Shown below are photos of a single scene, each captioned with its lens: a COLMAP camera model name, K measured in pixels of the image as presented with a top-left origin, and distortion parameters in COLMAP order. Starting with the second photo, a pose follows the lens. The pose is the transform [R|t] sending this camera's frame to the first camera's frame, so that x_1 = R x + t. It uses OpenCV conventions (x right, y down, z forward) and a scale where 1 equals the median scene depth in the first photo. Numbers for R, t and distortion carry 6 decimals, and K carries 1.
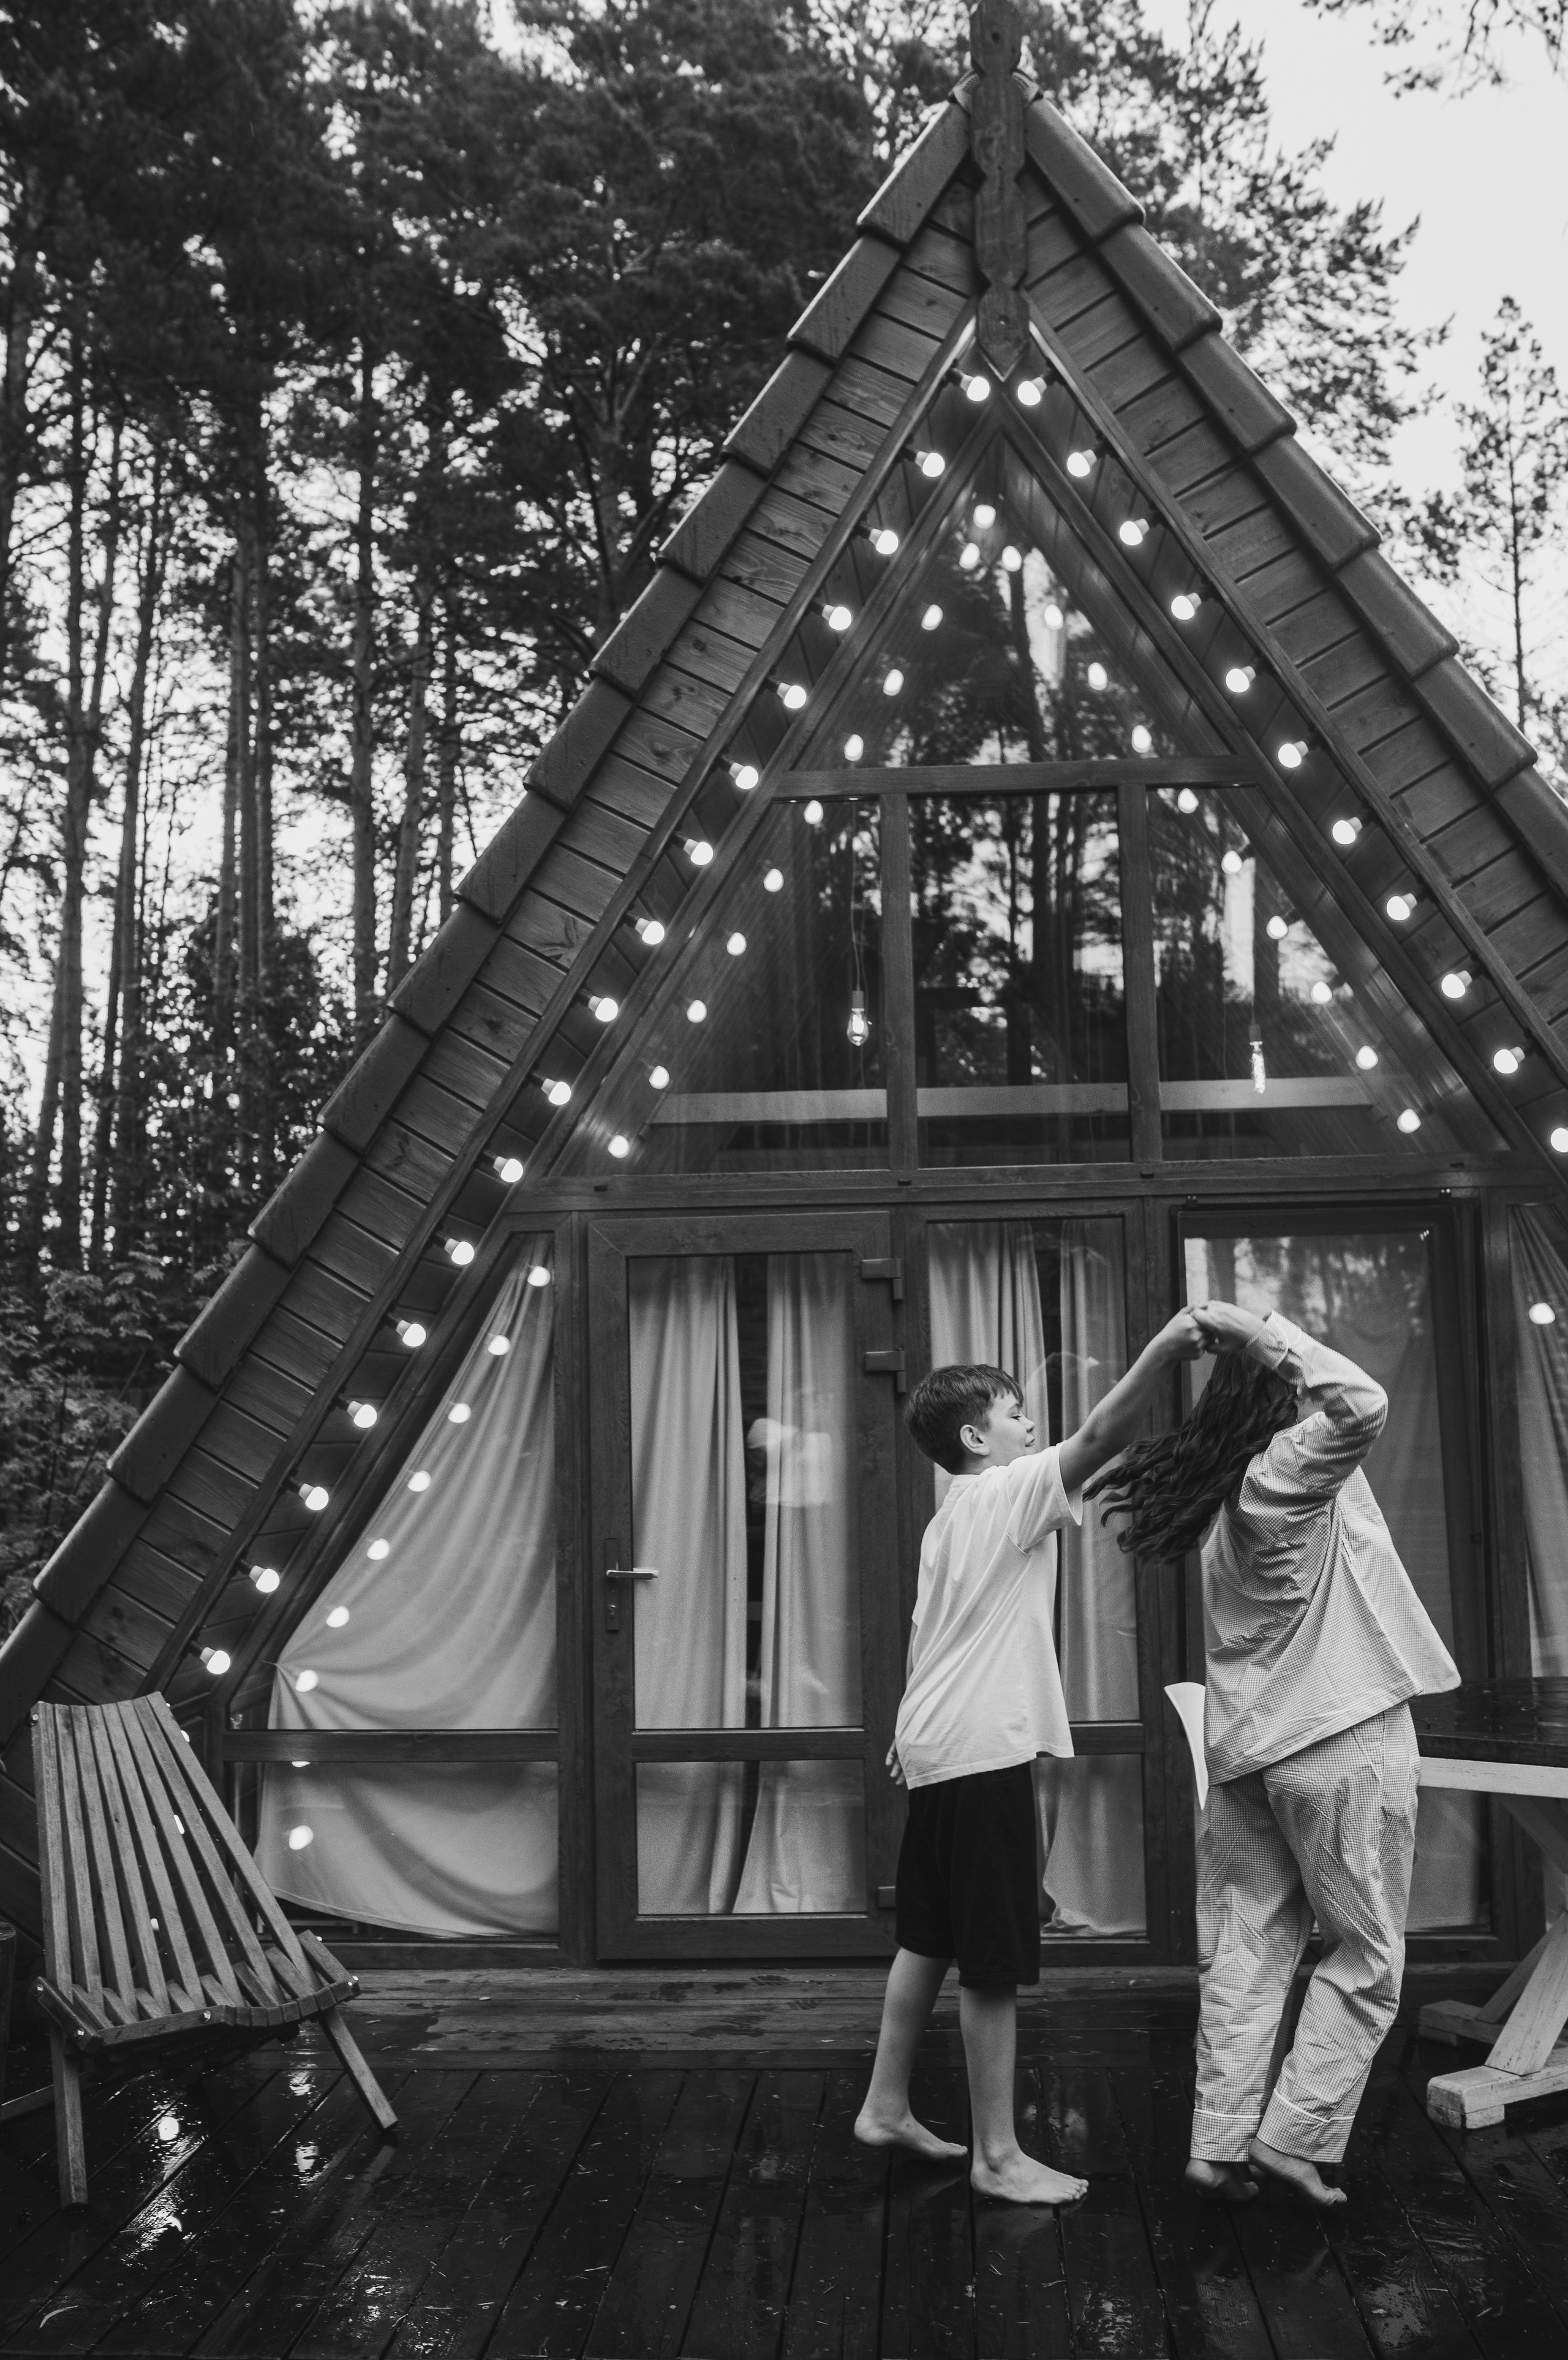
lens RADIAL K [[2159.2, 0, 784.0], [0, 2159.2, 1180.0], [0, 0, 1]] dist [-0.058612, 0.007138]
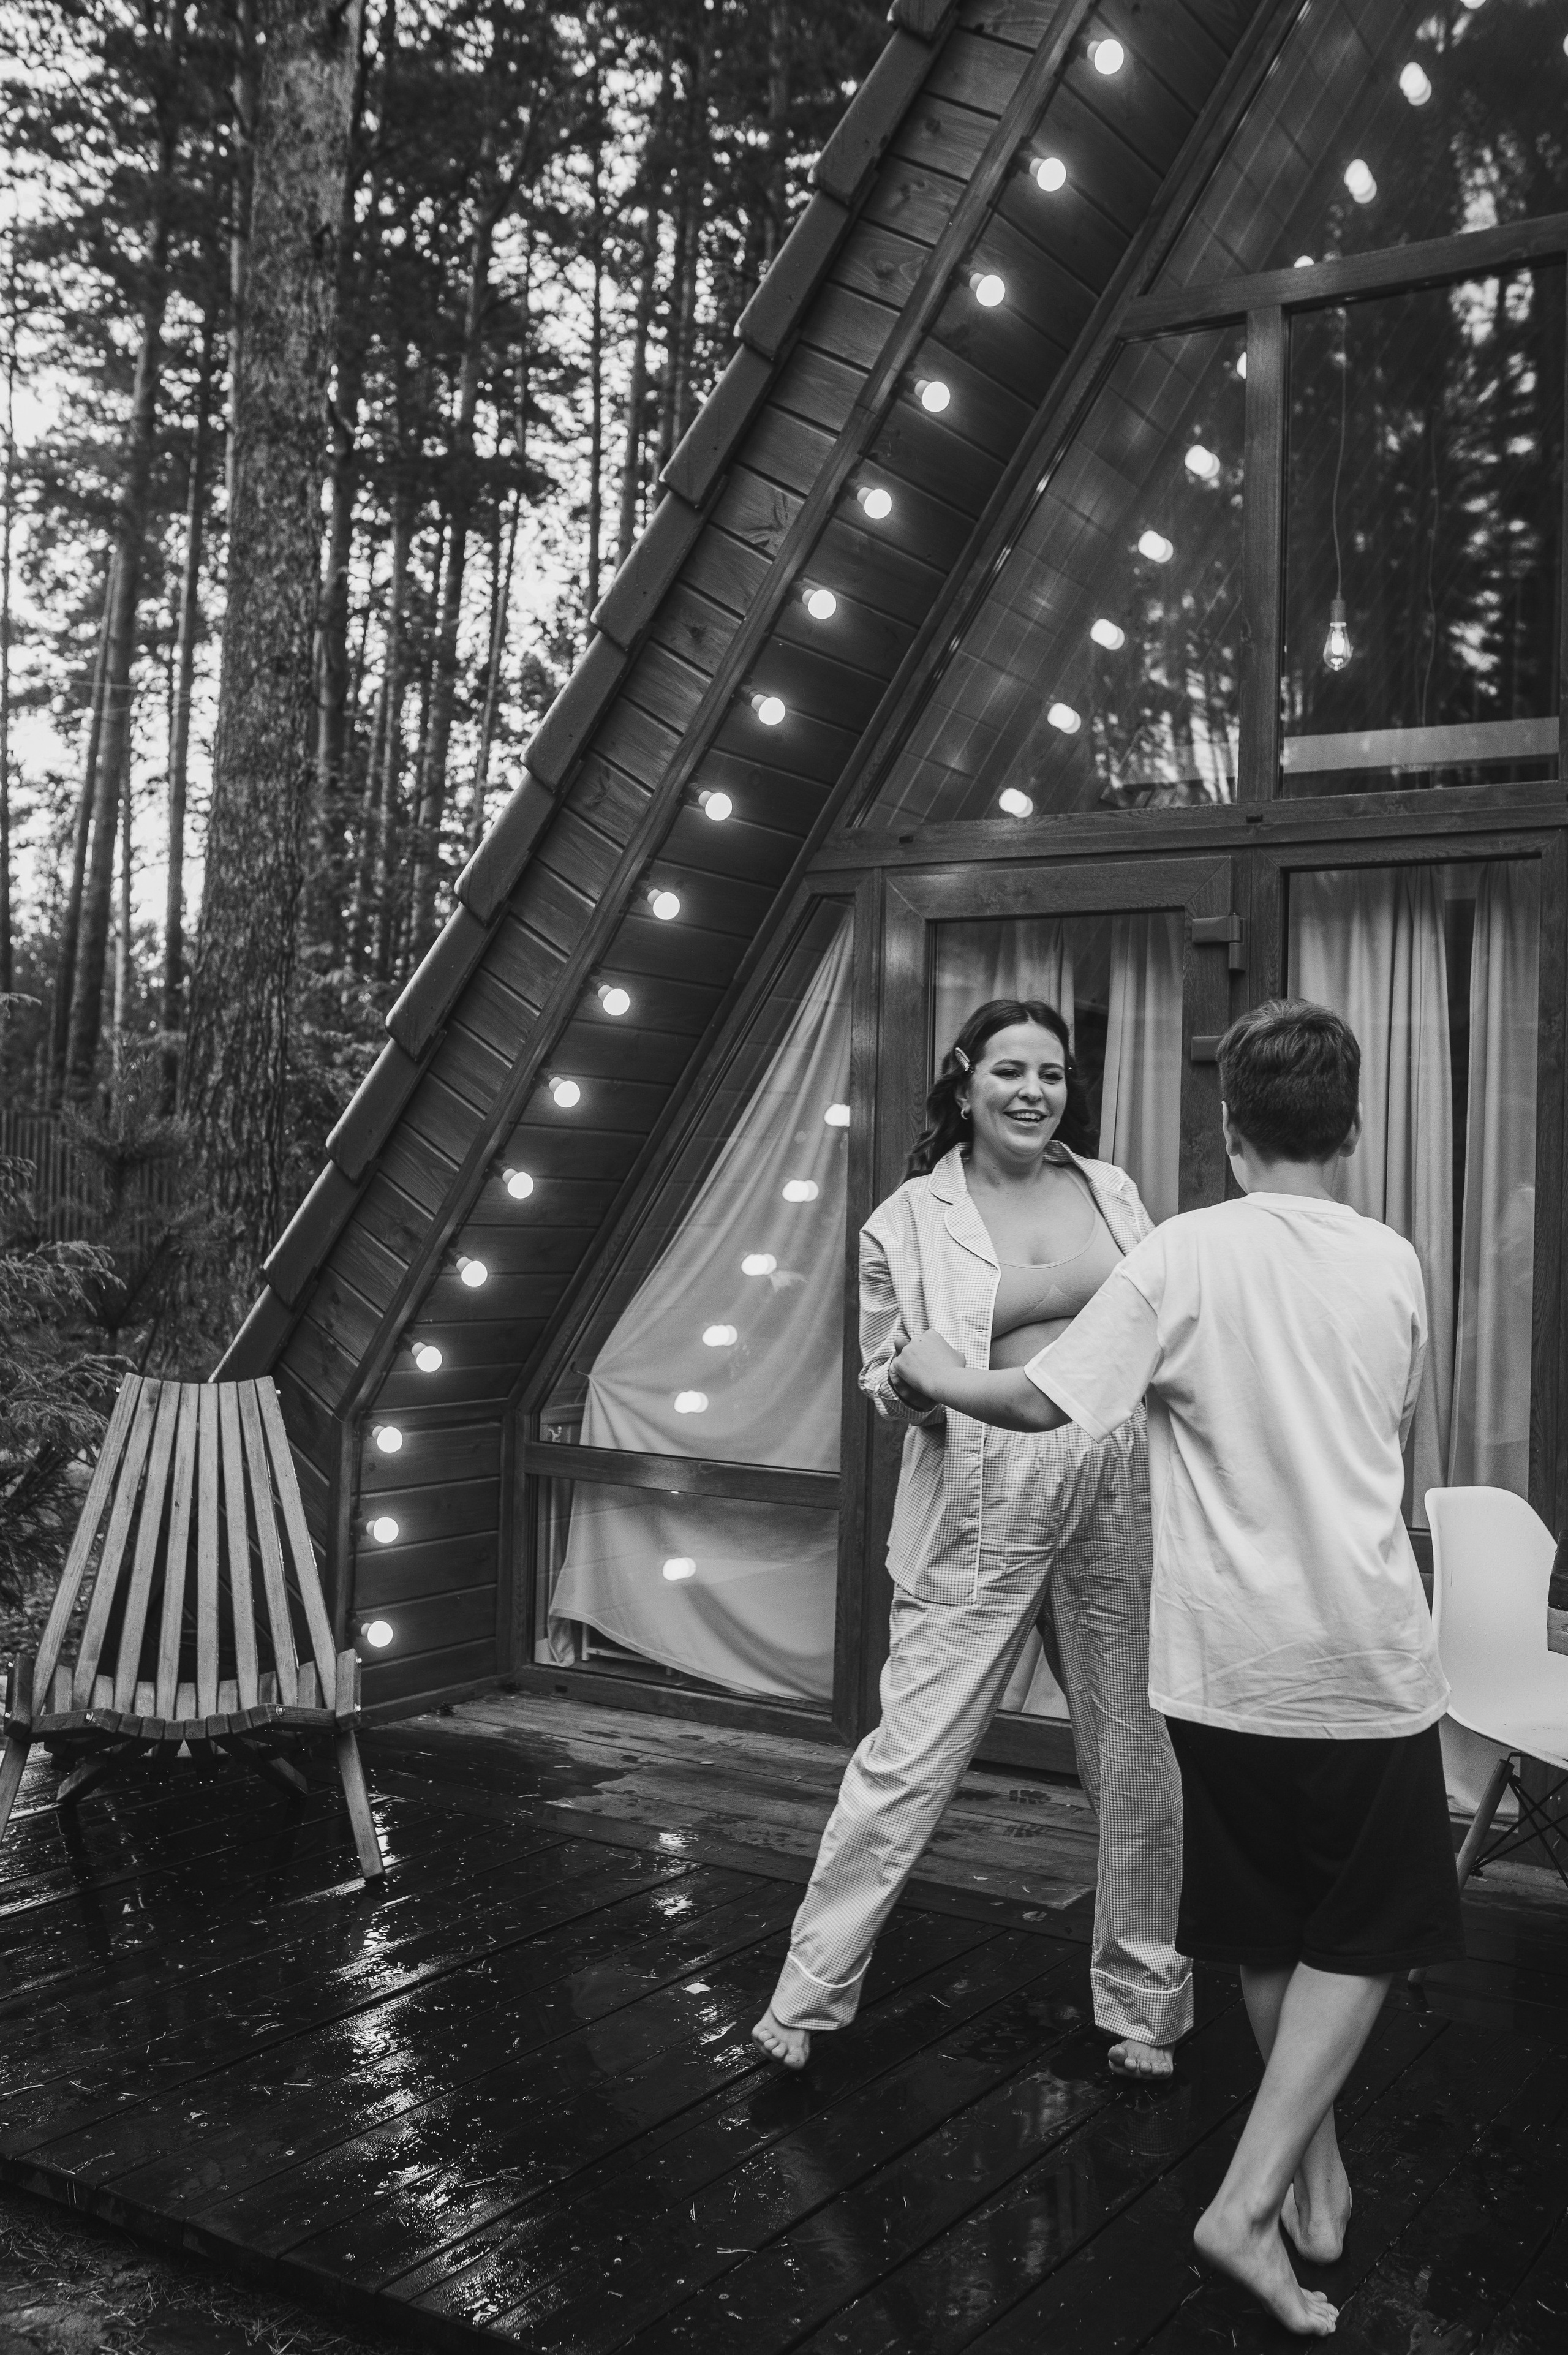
lens RADIAL K [[2155.0, 0, 784.0], [0, 2155.0, 1177.5], [0, 0, 1]] dist [-0.058612, 0.007138]
pose [[0.890016, 0.039846, -0.454185, 0.283503], [0.006744, 0.994914, 0.100500, 0.055252], [0.455879, -0.092510, 0.885221, 0.258382]]
